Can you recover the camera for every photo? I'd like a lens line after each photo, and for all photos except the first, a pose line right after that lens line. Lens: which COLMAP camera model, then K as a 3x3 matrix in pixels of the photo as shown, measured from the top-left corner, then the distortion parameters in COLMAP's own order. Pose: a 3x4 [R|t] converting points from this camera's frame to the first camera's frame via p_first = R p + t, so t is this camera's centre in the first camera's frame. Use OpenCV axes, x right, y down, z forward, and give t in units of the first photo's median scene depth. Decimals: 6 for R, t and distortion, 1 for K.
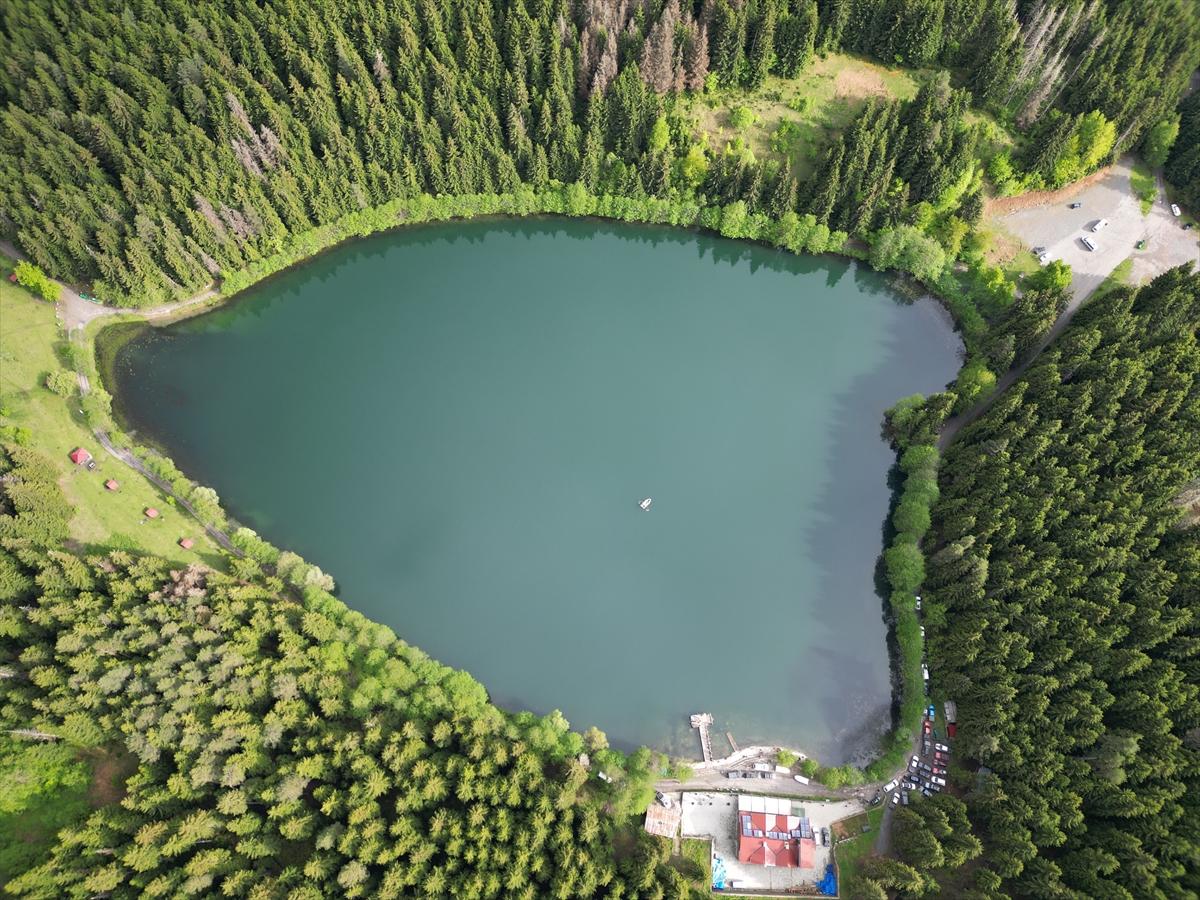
lens RADIAL K [[829.8, 0, 600.1], [0, 829.8, 458.7], [0, 0, 1]] dist [0.083241, -0.080973]
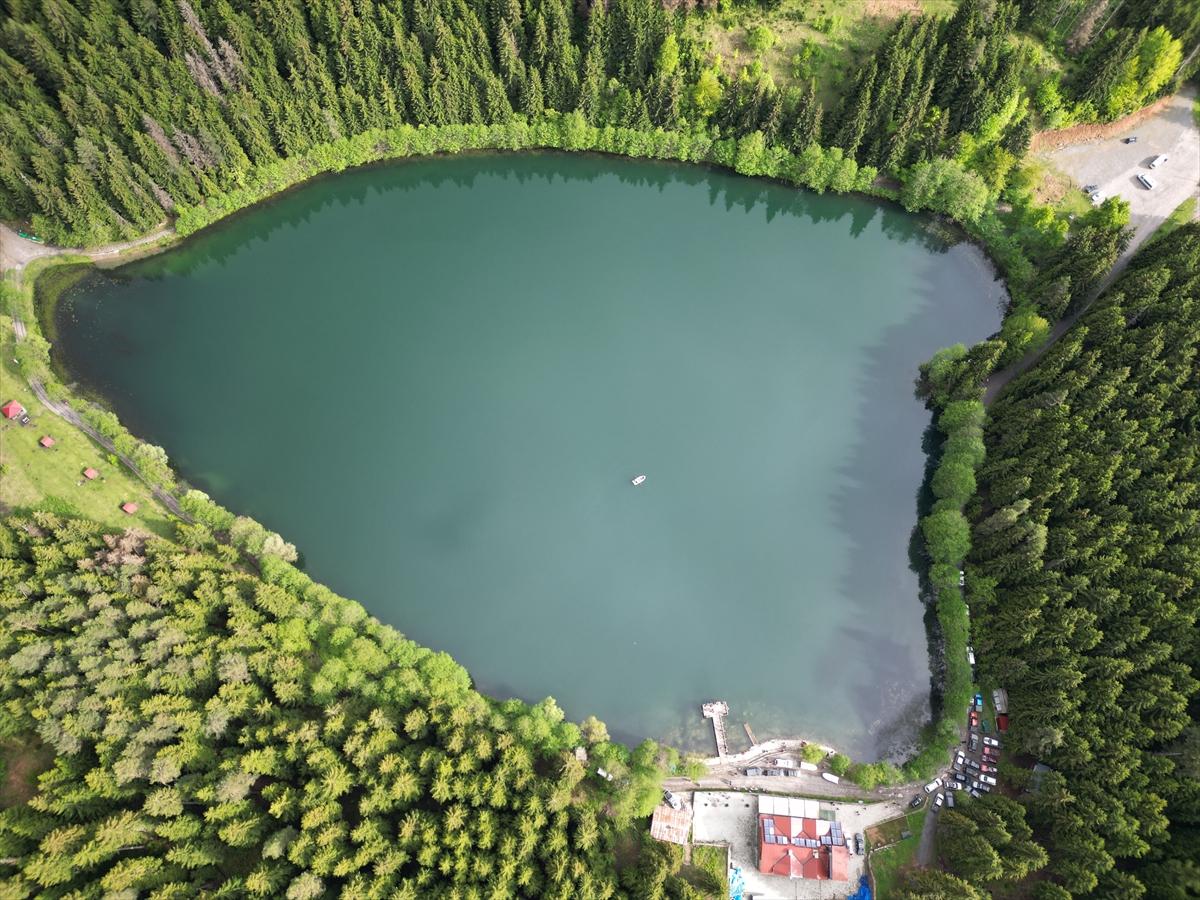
lens RADIAL K [[829.8, 0, 600.1], [0, 829.8, 458.7], [0, 0, 1]] dist [0.083241, -0.080973]
pose [[0.999994, 0.003267, 0.000734, -0.000821], [-0.003267, 0.999994, 0.001117, 0.049108], [-0.000730, -0.001120, 0.999999, 0.124504]]
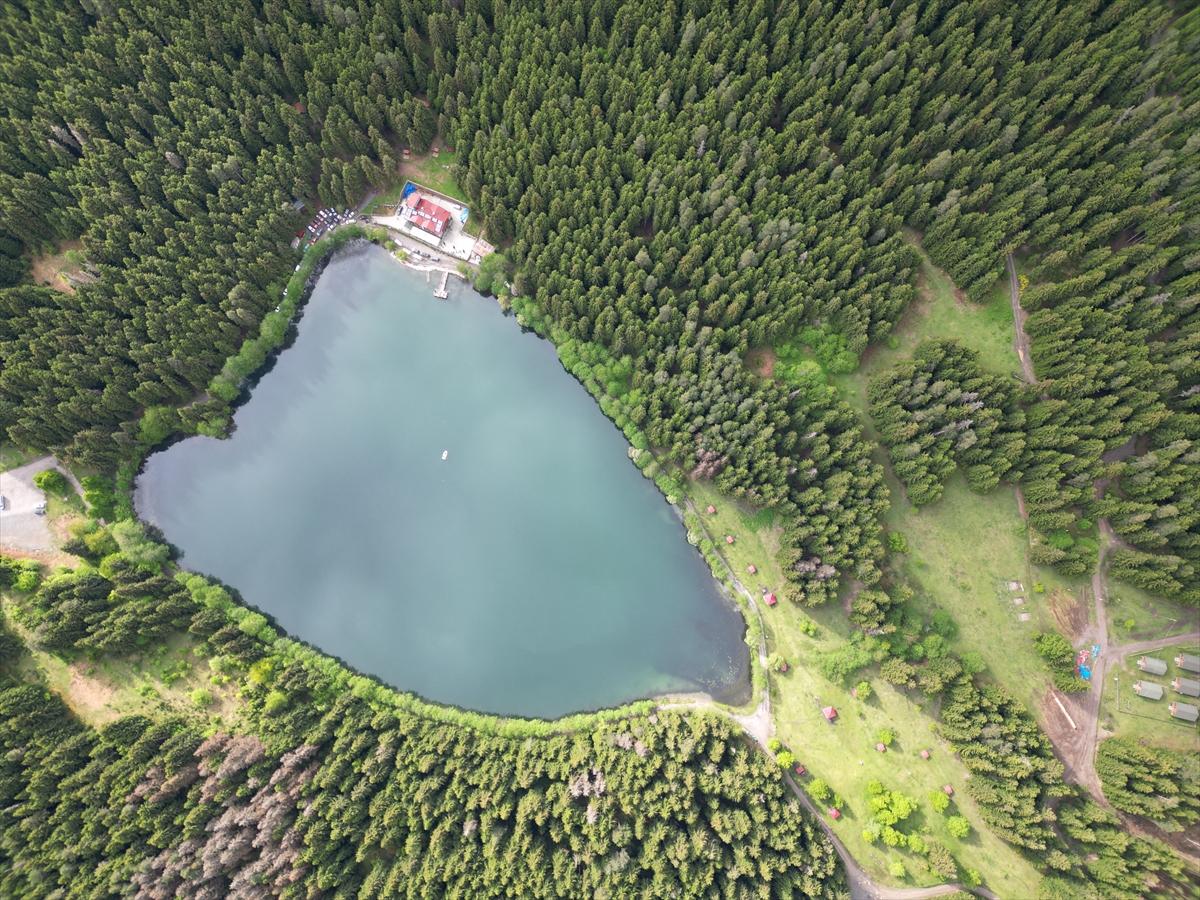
lens RADIAL K [[829.8, 0, 600.1], [0, 829.8, 458.7], [0, 0, 1]] dist [0.083241, -0.080973]
pose [[-0.936072, -0.351306, 0.018783, -0.315683], [0.316692, -0.818183, 0.479879, -0.635864], [-0.153217, 0.455150, 0.877134, -0.335416]]
